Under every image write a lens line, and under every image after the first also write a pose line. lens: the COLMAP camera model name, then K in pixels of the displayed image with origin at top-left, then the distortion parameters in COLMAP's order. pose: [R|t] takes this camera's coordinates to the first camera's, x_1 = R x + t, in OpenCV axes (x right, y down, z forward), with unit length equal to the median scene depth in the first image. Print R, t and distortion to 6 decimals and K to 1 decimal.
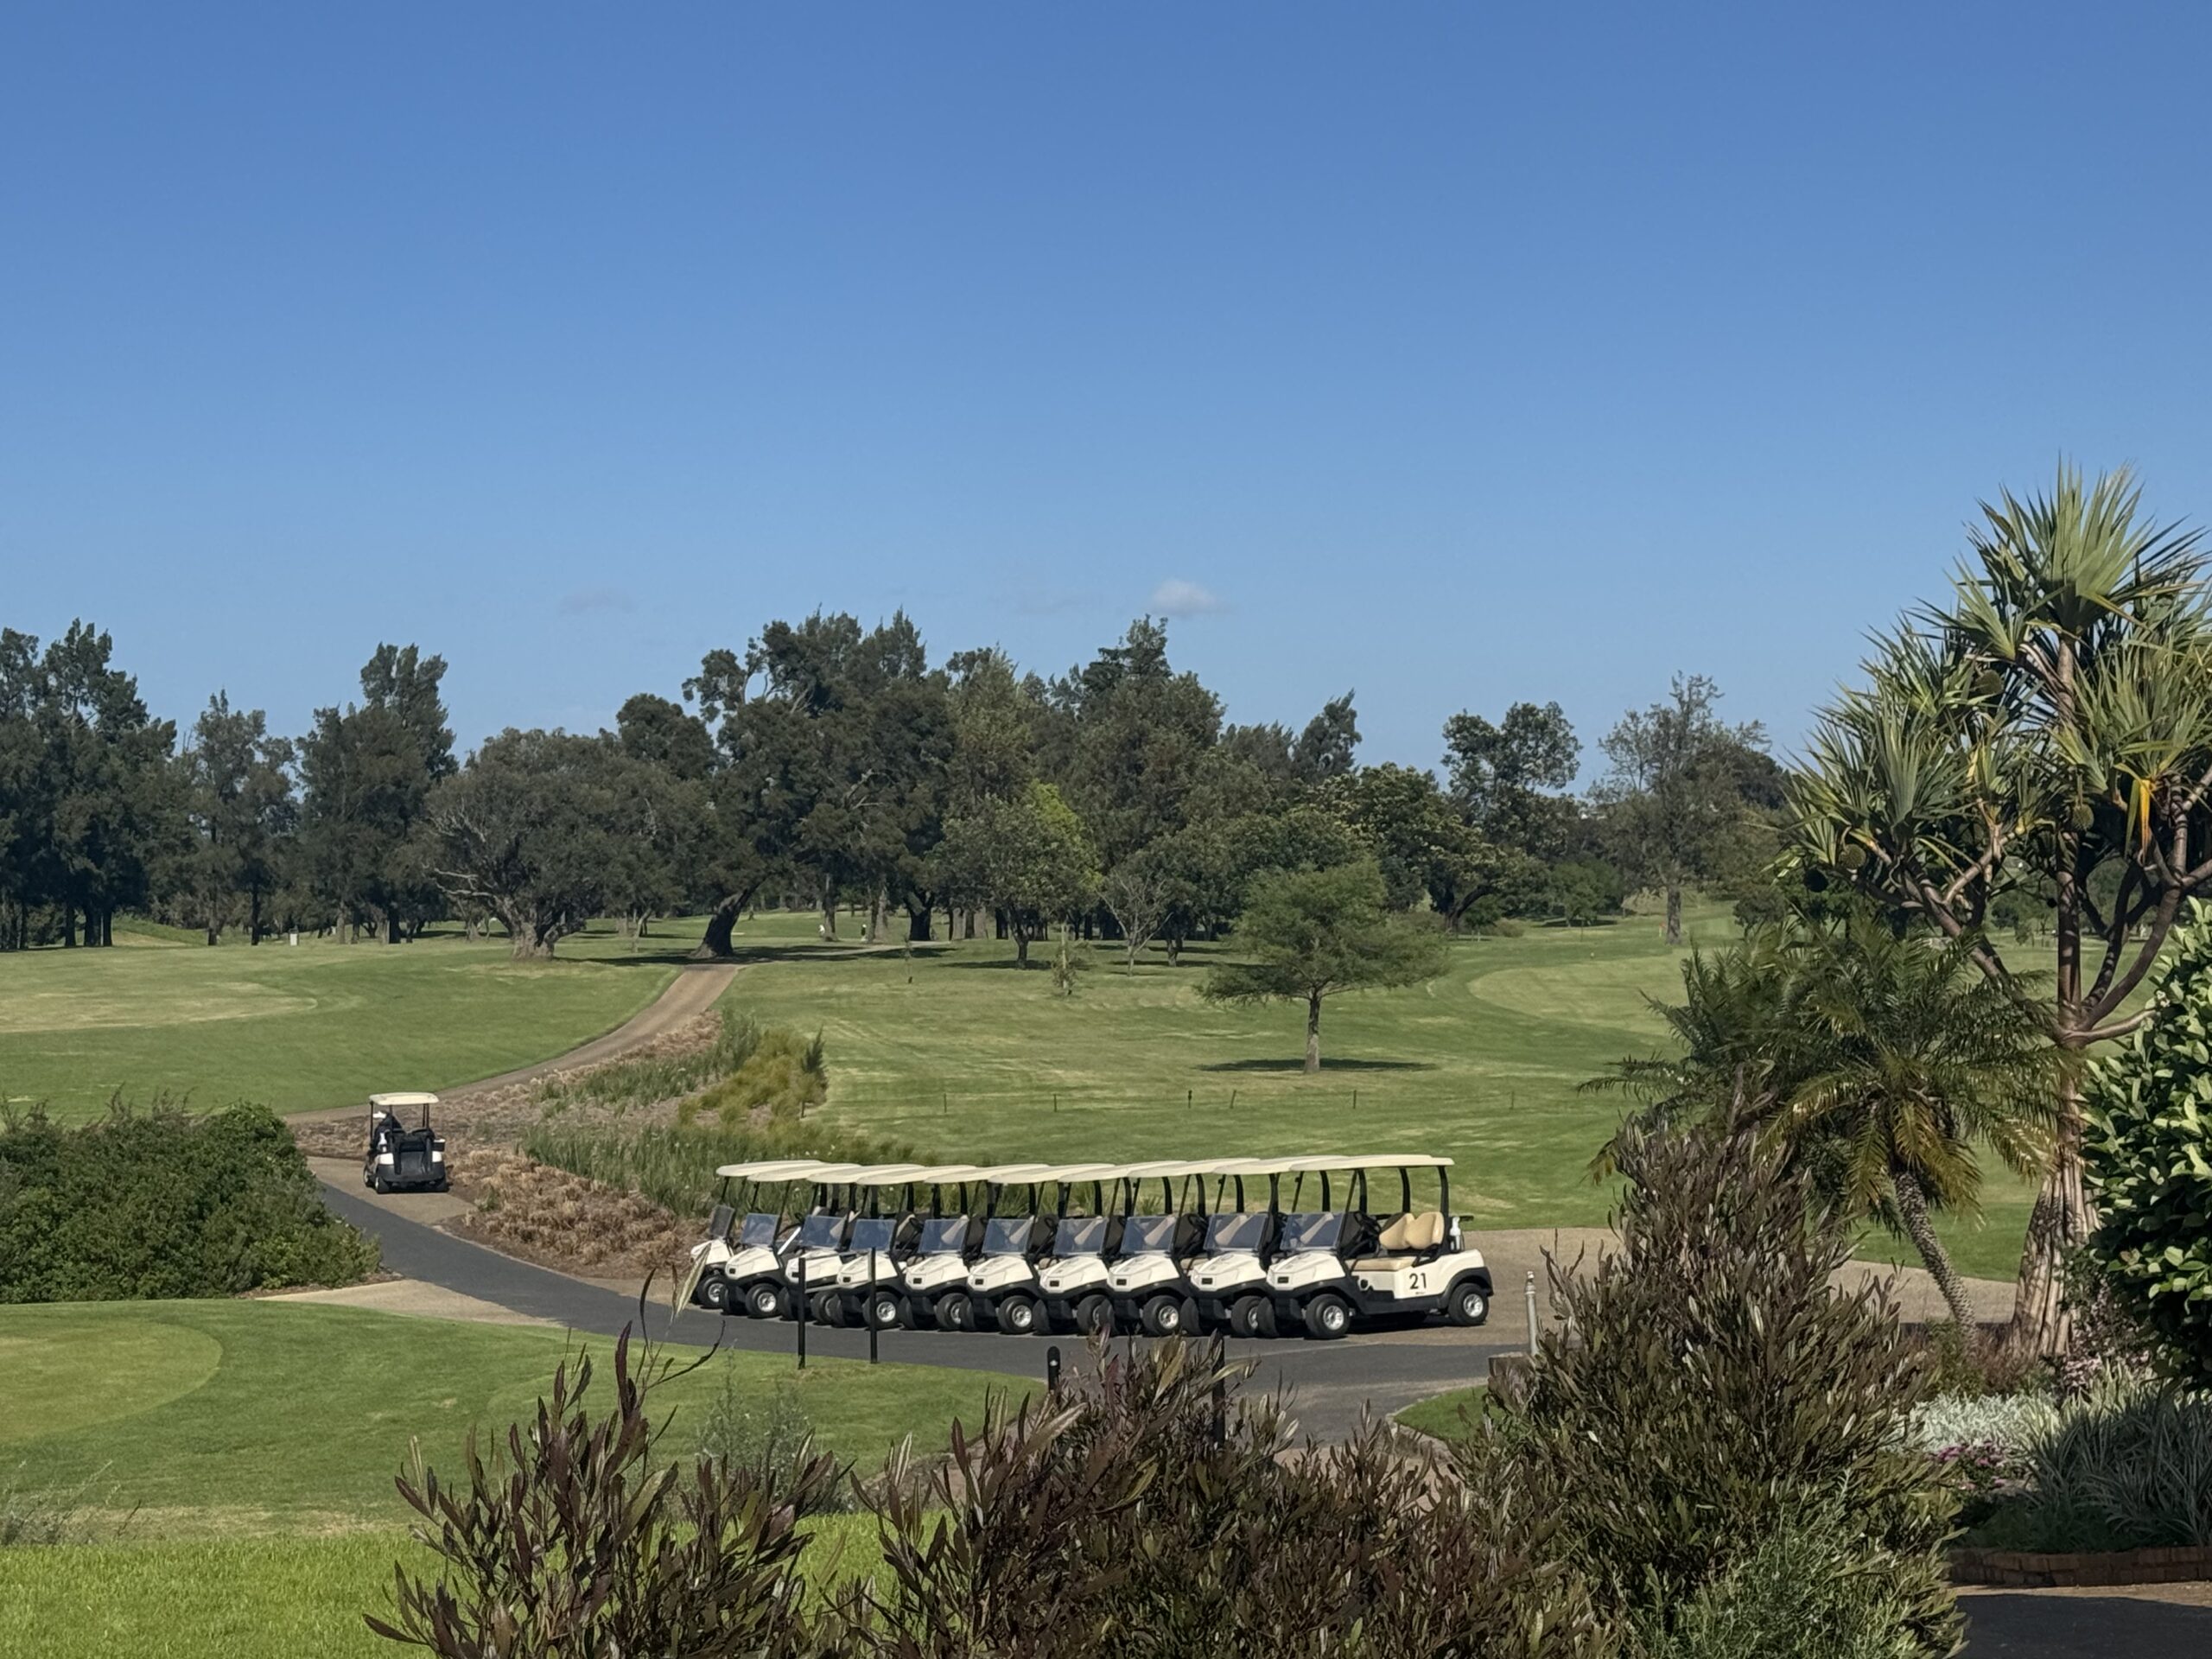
lens RADIAL K [[4133.7, 0, 1106.0], [0, 4133.7, 829.5], [0, 0, 1]] dist [0.088659, 0.136557]
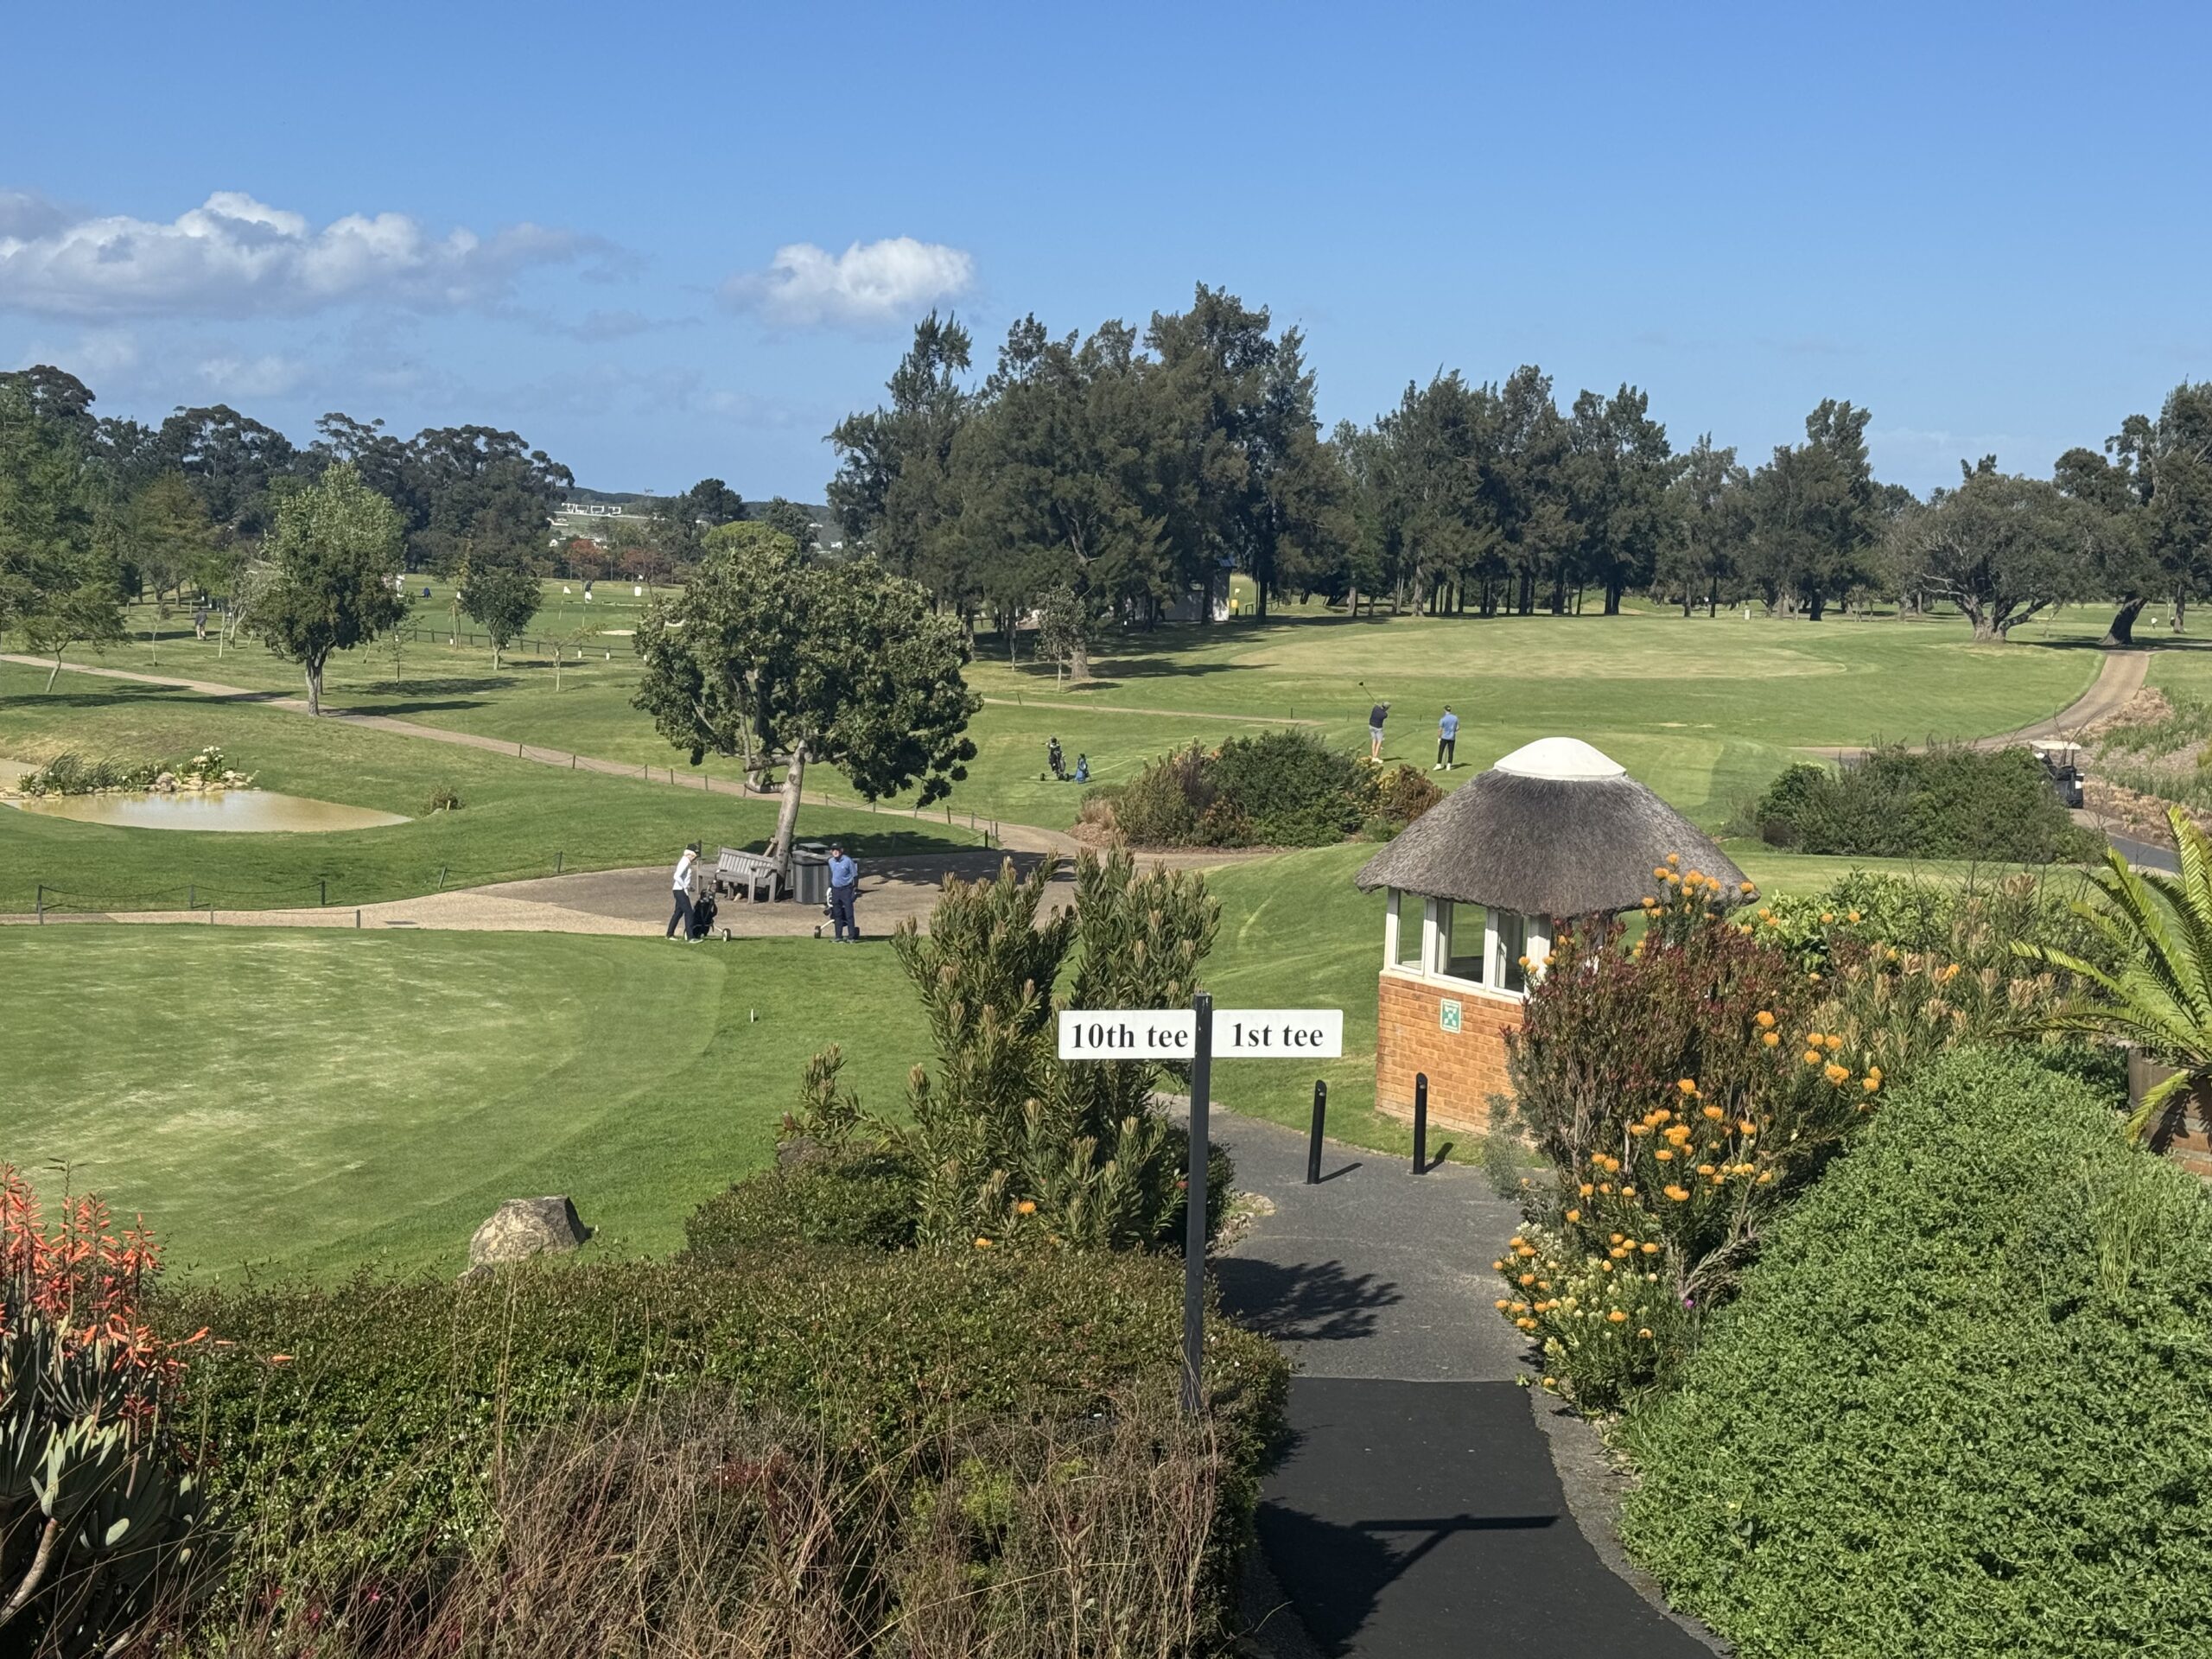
lens RADIAL K [[3053.7, 0, 1106.0], [0, 3053.7, 829.5], [0, 0, 1]] dist [0.097599, -0.038543]
pose [[0.928988, 0.067891, -0.363829, -0.033369], [-0.031771, 0.994032, 0.104365, -0.004192], [0.368743, -0.085395, 0.925601, -0.066669]]
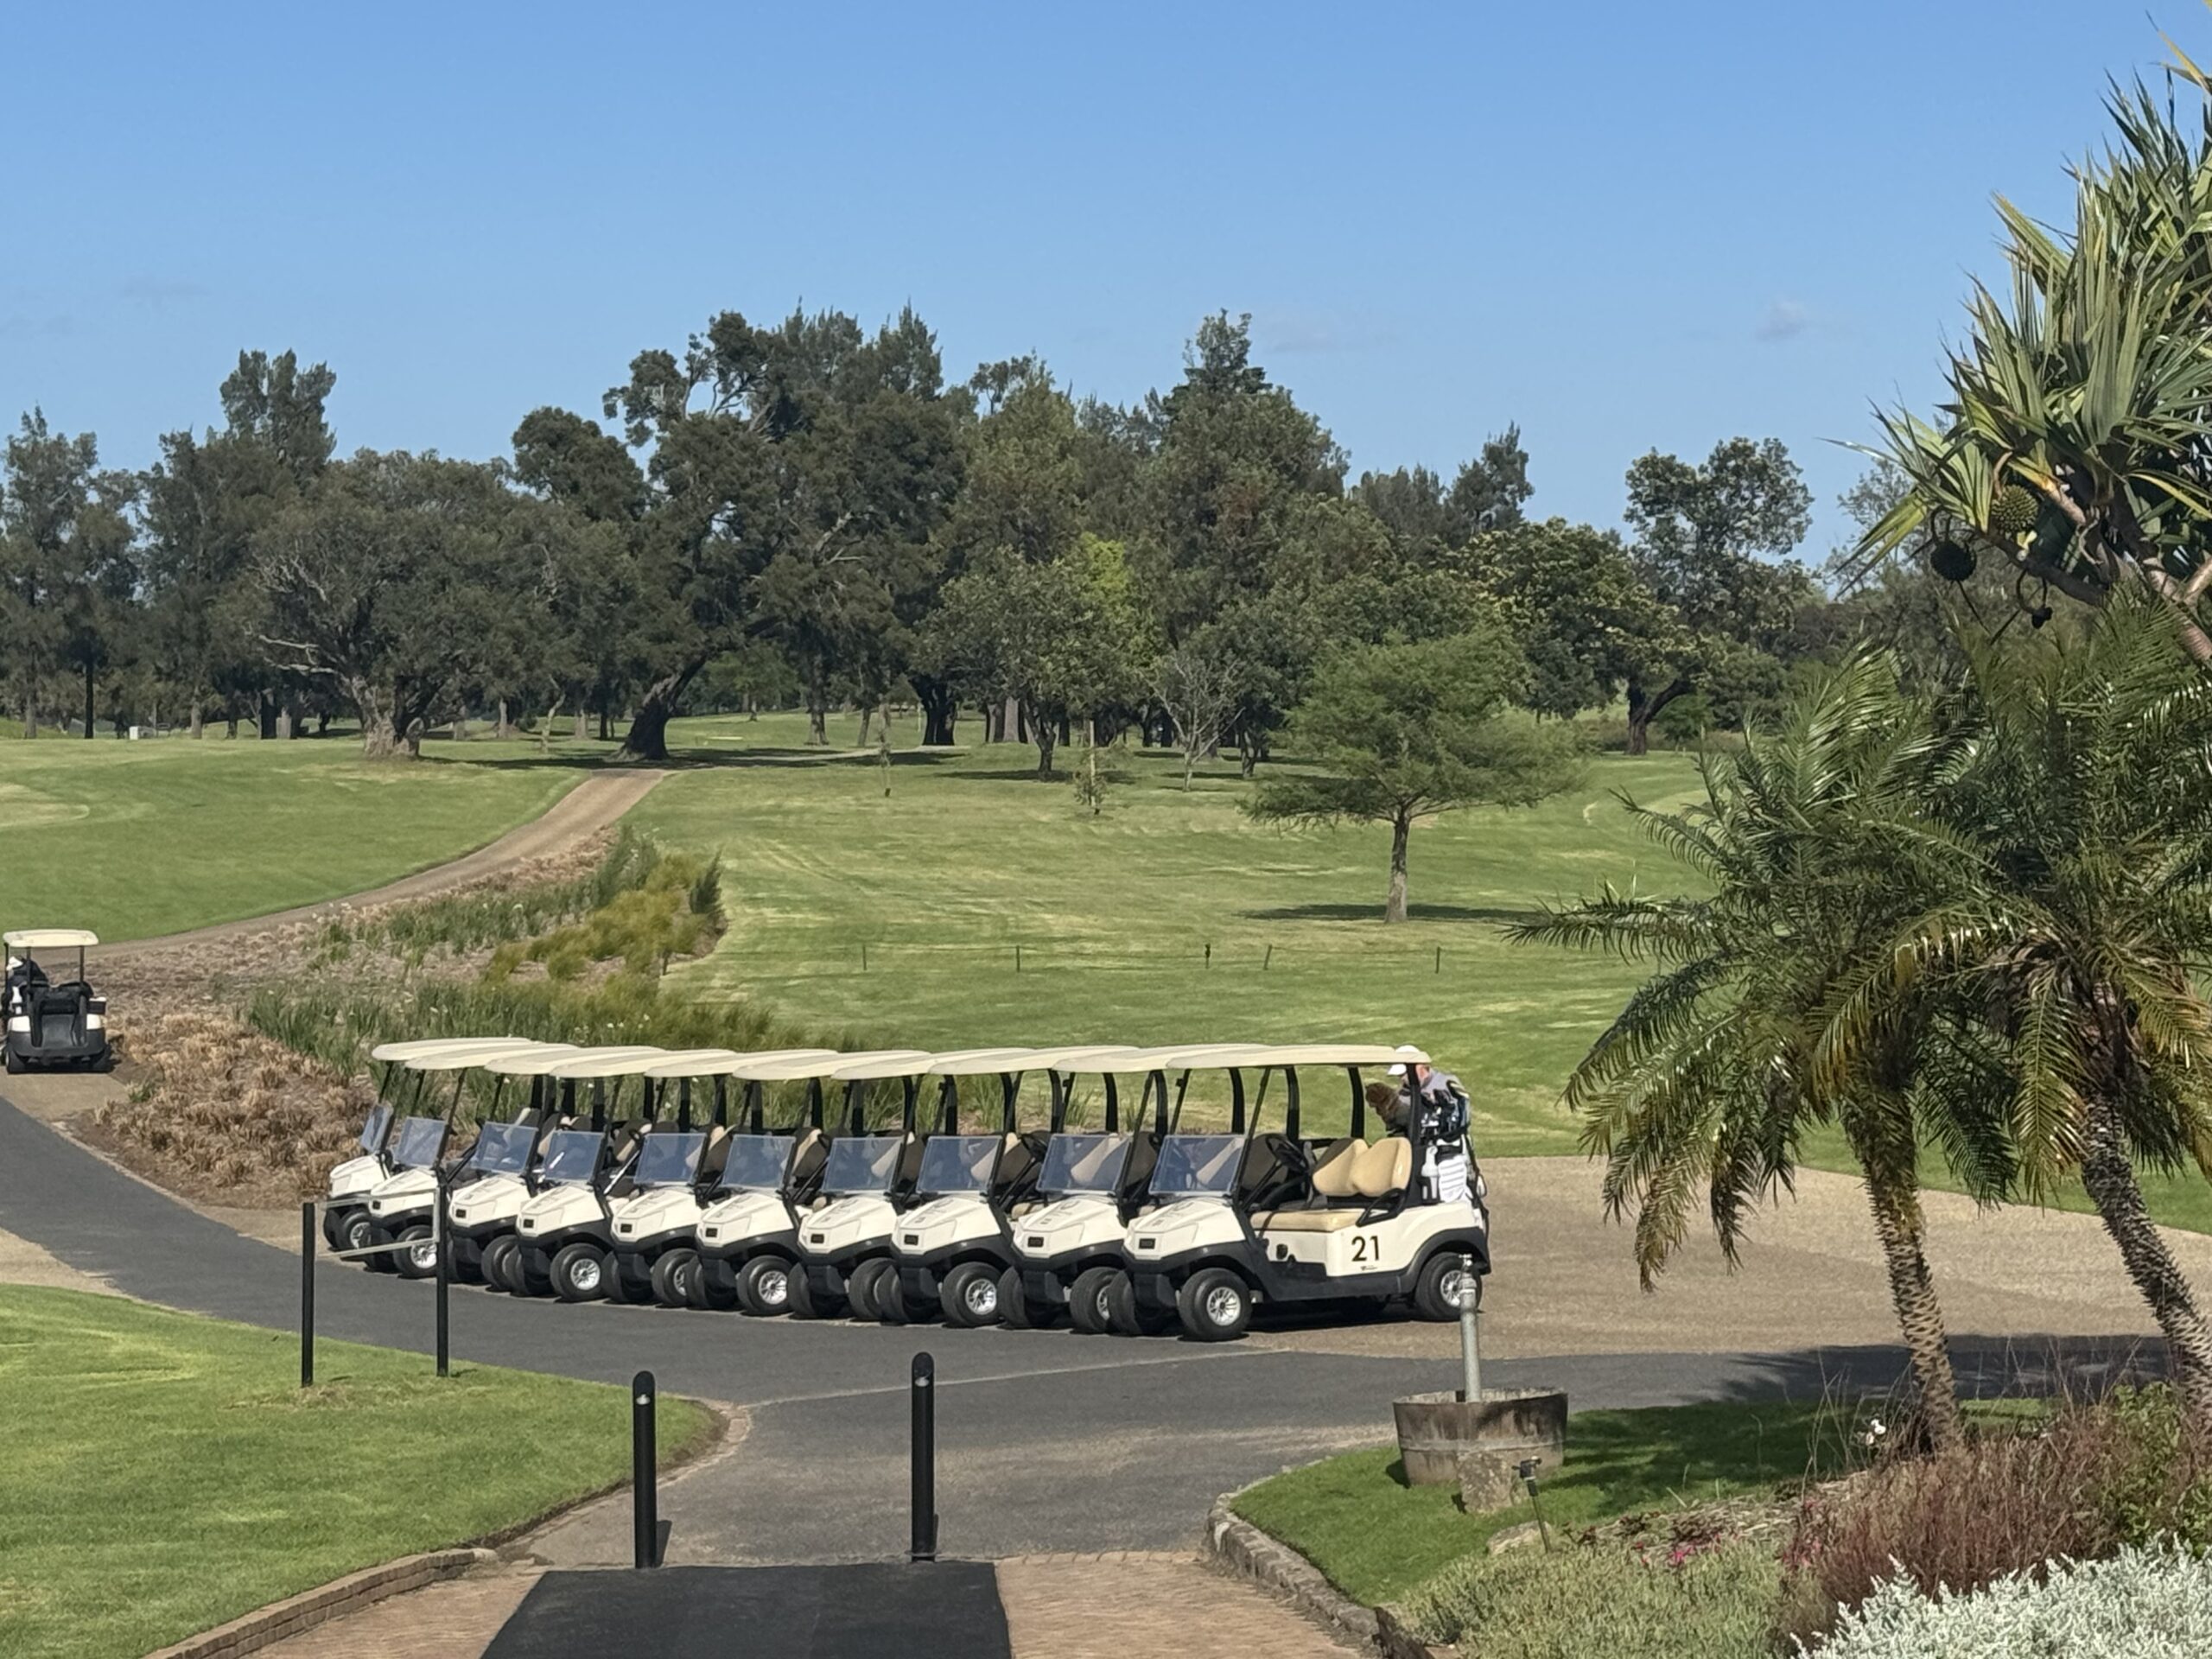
lens RADIAL K [[5283.8, 0, 1106.0], [0, 5283.8, 829.5], [0, 0, 1]] dist [0.076999, 0.116900]
pose [[0.999672, 0.013546, -0.021745, 0.011561], [-0.012644, 0.999075, 0.041095, 0.003130], [0.022281, -0.040806, 0.998919, 0.046084]]
